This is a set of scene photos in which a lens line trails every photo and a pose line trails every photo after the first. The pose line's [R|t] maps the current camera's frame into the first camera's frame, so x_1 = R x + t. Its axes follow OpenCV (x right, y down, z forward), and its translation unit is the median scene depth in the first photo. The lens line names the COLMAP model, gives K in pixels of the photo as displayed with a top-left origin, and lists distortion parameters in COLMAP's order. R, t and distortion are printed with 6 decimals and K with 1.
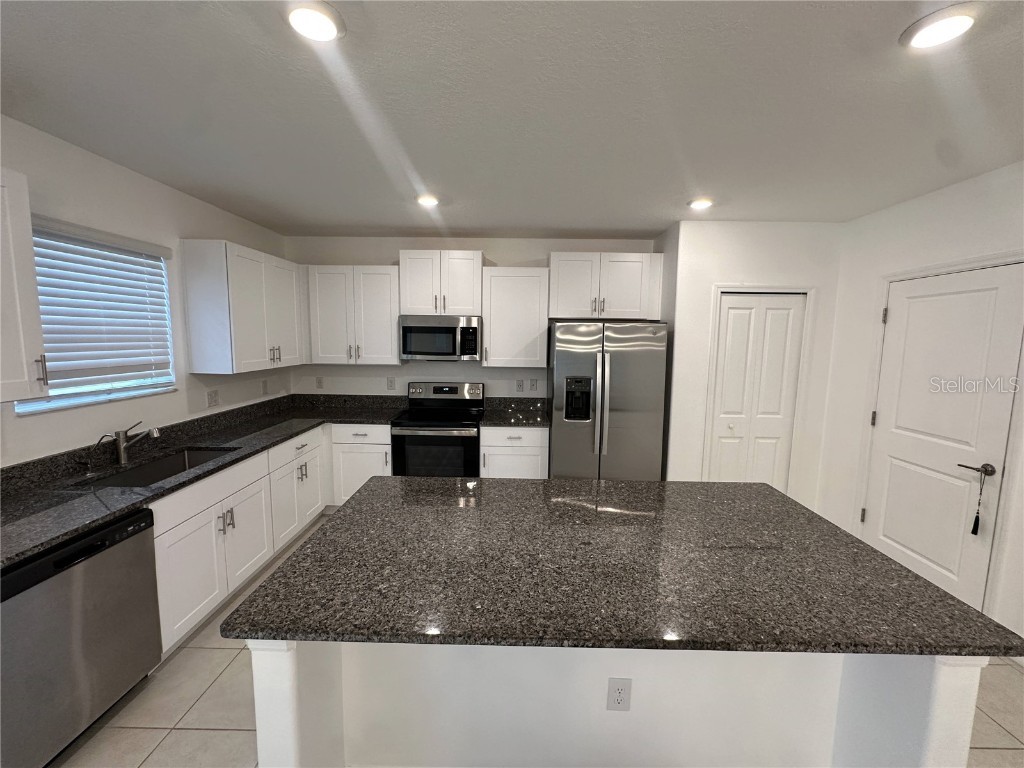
lens RADIAL K [[410.6, 0, 512.0], [0, 410.6, 384.0], [0, 0, 1]] dist [-0.001055, 0.000282]
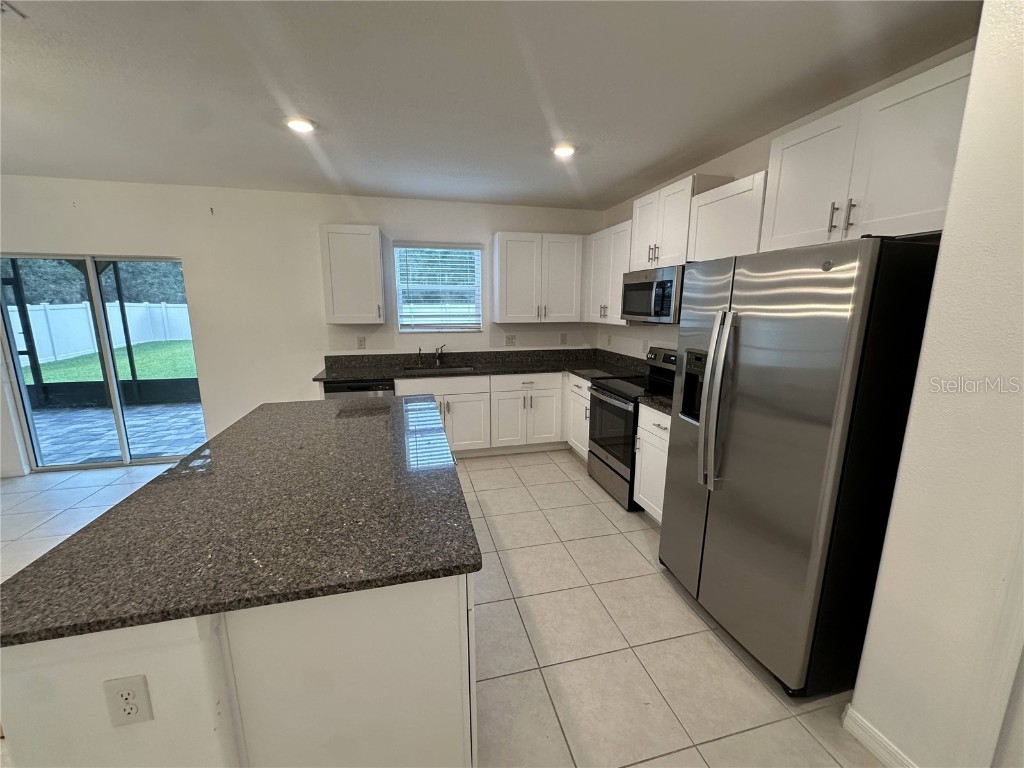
lens RADIAL K [[410.6, 0, 512.0], [0, 410.6, 384.0], [0, 0, 1]] dist [-0.001055, 0.000282]
pose [[0.254376, 0.172300, -0.951633, 0.687630], [-0.110338, 0.982747, 0.148439, -0.030160], [0.960790, 0.067242, 0.268999, 0.574853]]
